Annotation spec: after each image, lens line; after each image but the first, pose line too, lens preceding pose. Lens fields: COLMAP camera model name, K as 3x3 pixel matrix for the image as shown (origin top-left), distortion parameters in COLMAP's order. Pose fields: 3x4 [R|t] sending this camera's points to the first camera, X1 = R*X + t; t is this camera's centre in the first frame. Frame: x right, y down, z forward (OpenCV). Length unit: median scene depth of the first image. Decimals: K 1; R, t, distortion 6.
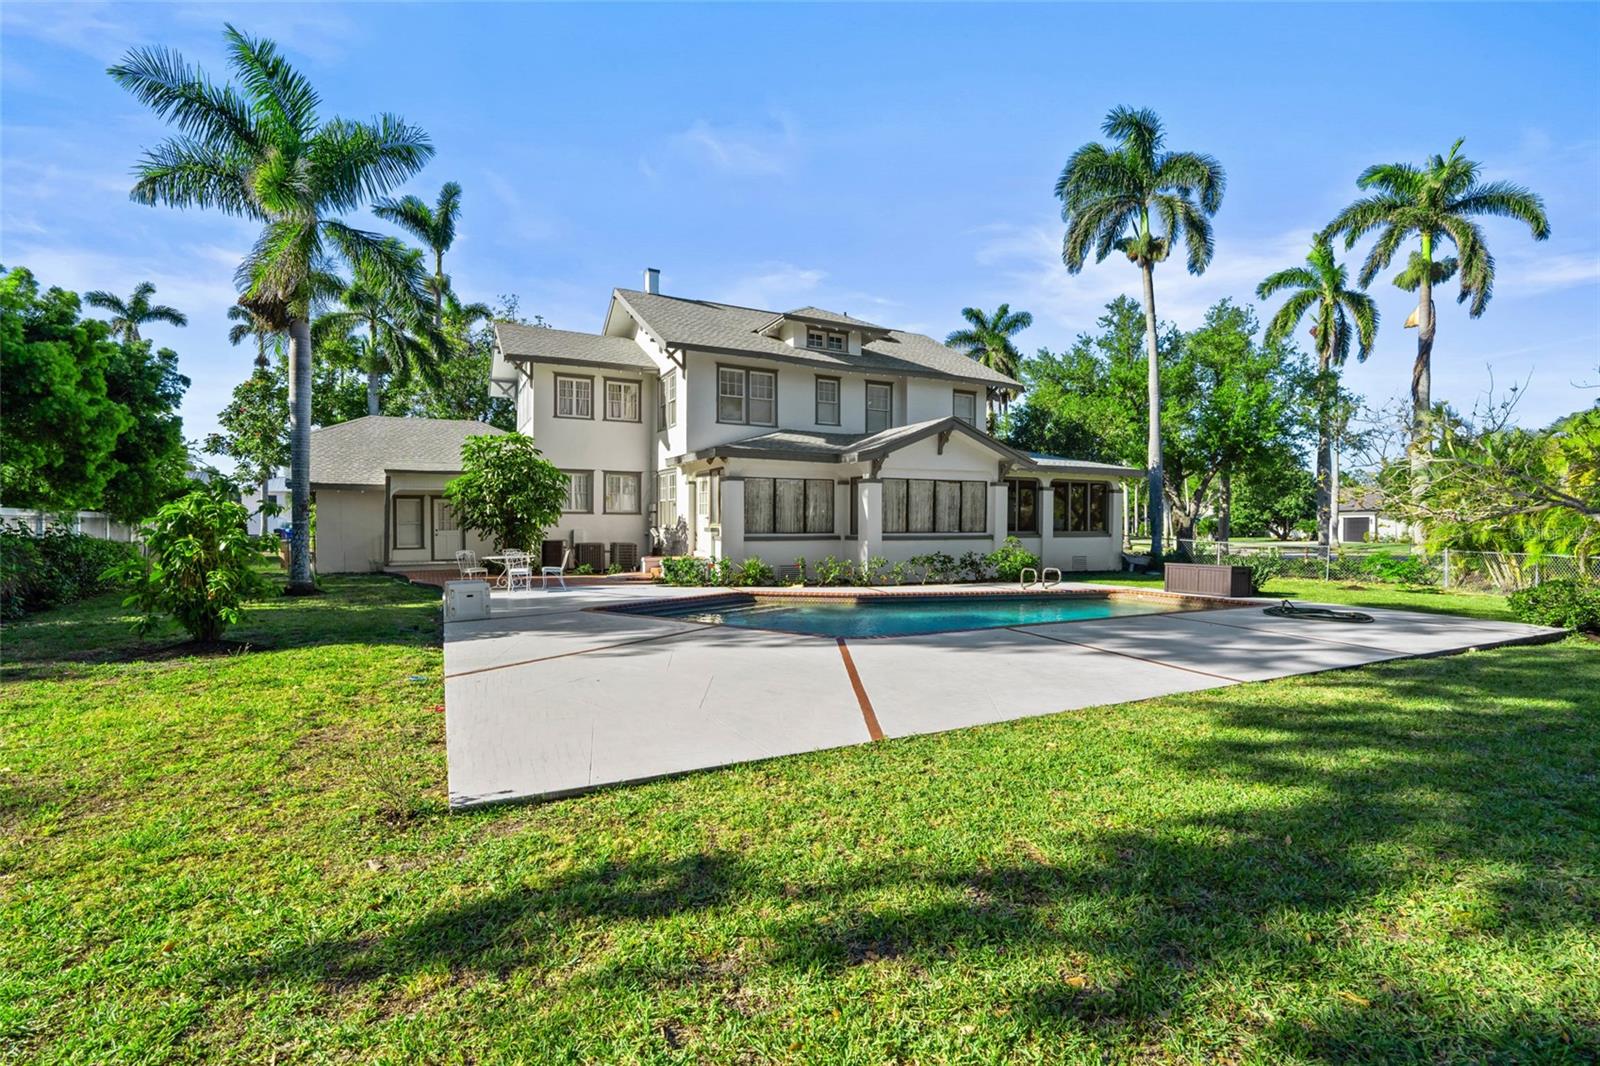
lens RADIAL K [[717.7, 0, 804.7], [0, 717.7, 528.4], [0, 0, 1]] dist [-0.013400, 0.004757]
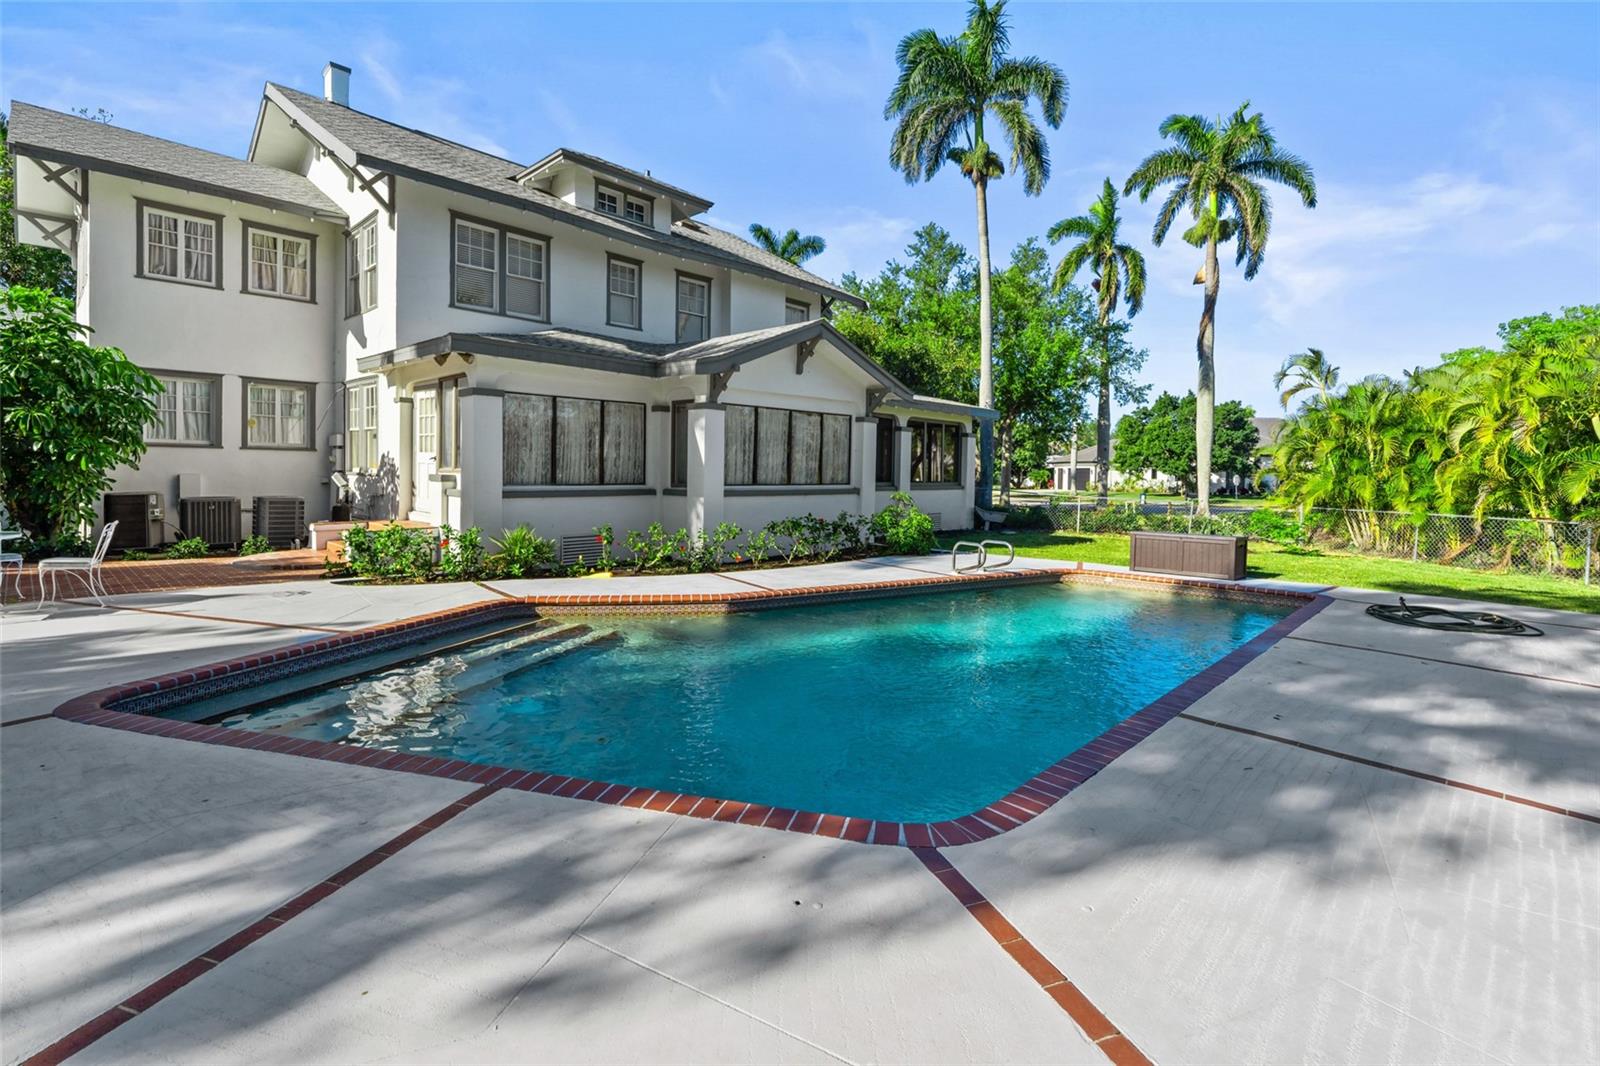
lens RADIAL K [[740.4, 0, 799.3], [0, 740.4, 486.5], [0, 0, 1]] dist [-0.005492, 0.003085]
pose [[0.945480, 0.005708, 0.325629, -0.040051], [-0.011822, 0.999789, 0.016801, -0.004101], [-0.325465, -0.019734, 0.945348, 0.261189]]
